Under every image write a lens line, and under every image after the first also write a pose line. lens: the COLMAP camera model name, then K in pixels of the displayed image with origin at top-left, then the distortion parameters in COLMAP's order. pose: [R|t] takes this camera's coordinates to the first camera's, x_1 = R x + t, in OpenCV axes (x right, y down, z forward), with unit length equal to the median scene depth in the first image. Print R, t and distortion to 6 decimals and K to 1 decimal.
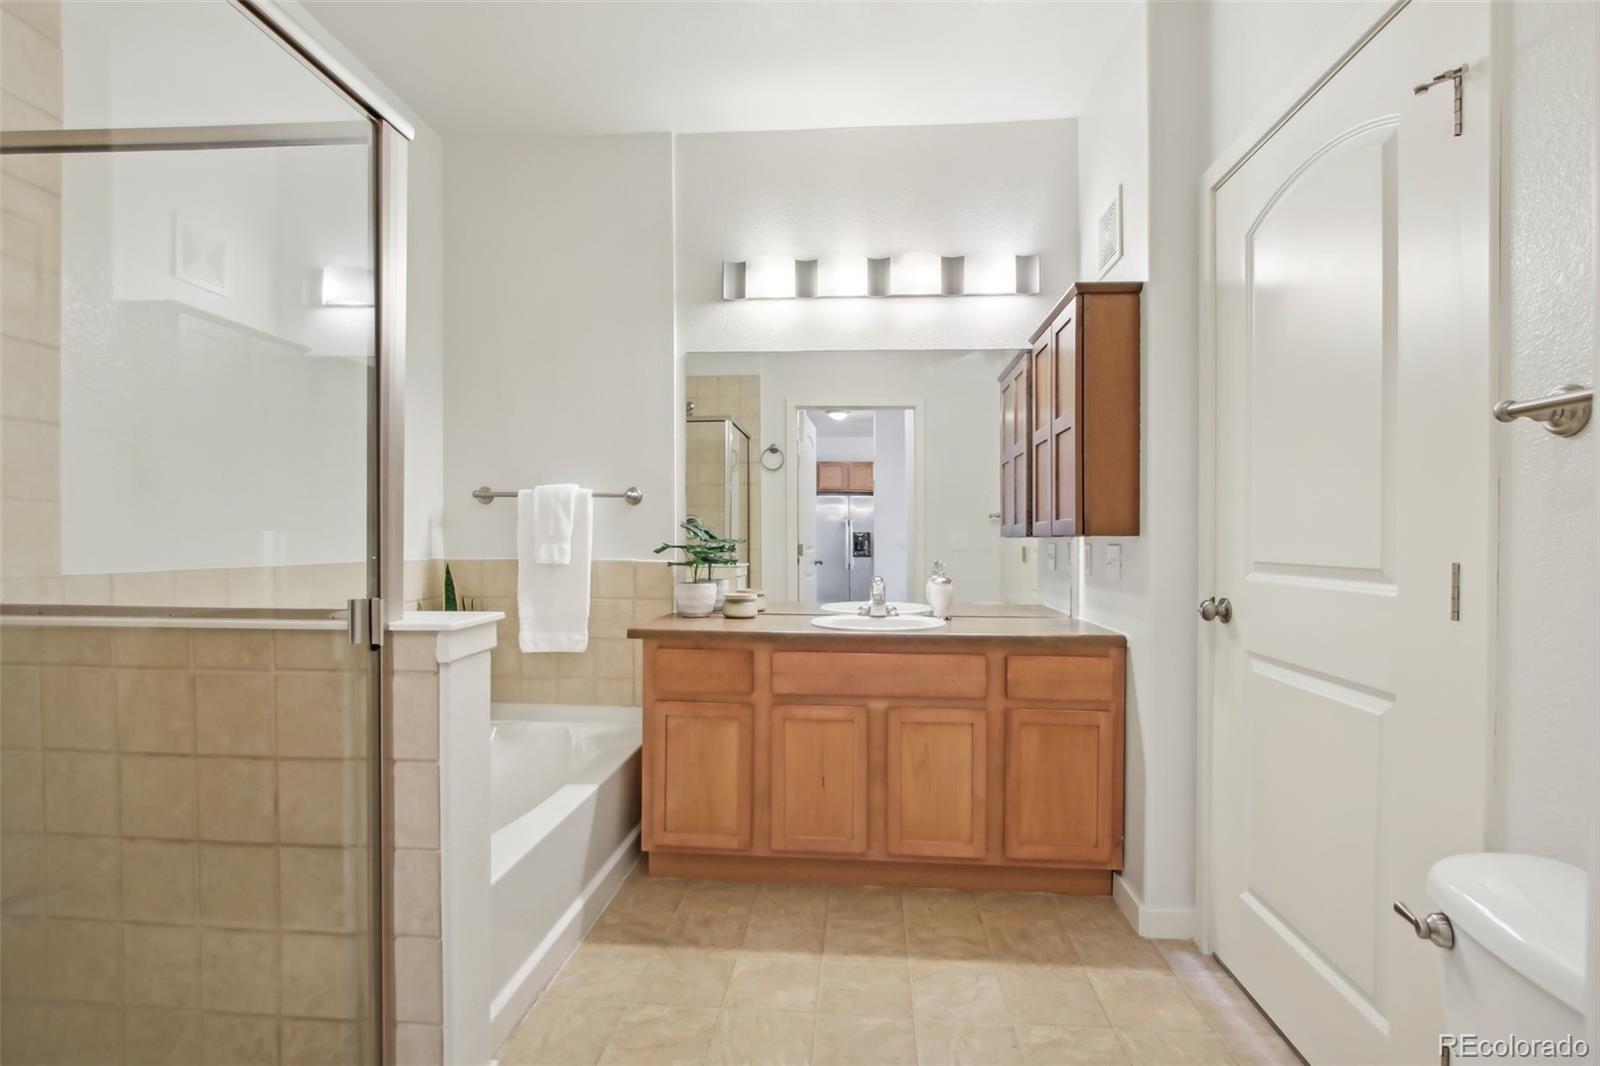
lens RADIAL K [[762.7, 0, 798.2], [0, 762.7, 536.0], [0, 0, 1]] dist [0.004798, 0.000367]
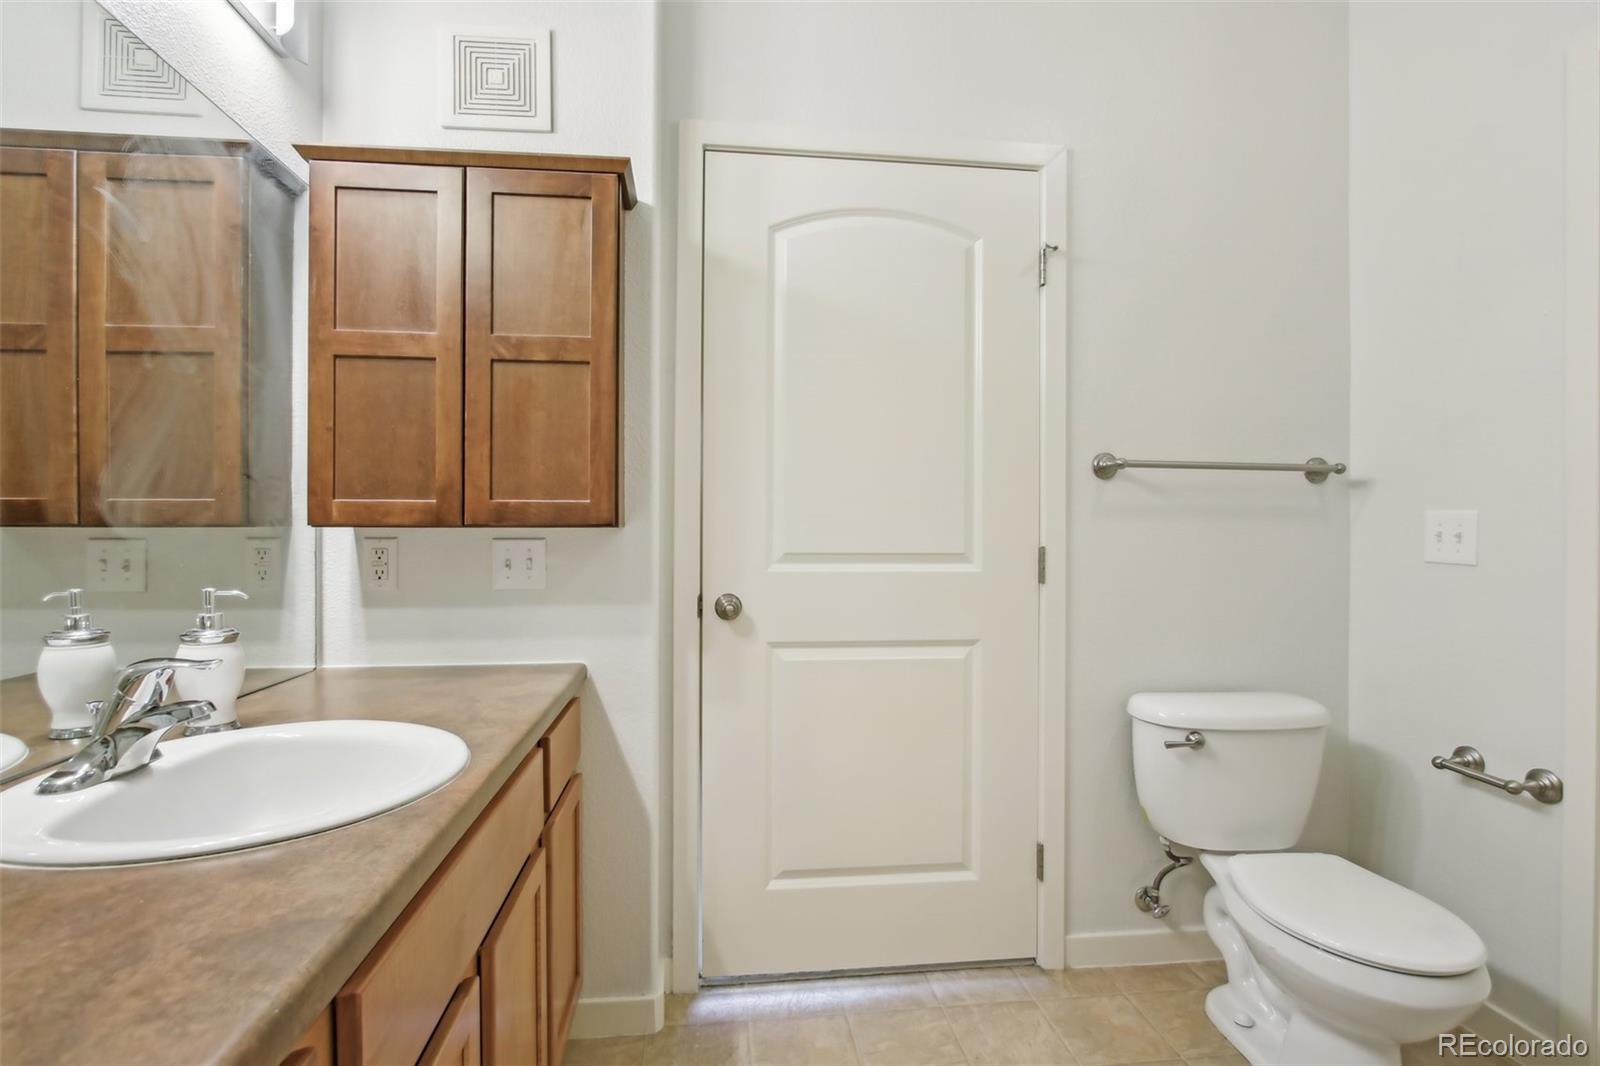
lens RADIAL K [[762.7, 0, 791.7], [0, 762.7, 534.5], [0, 0, 1]] dist [0.004798, 0.000367]
pose [[-0.177982, -0.001540, 0.984032, -0.398922], [-0.003628, 0.999993, 0.000909, 0.006510], [-0.984027, -0.003408, -0.177987, 1.125477]]
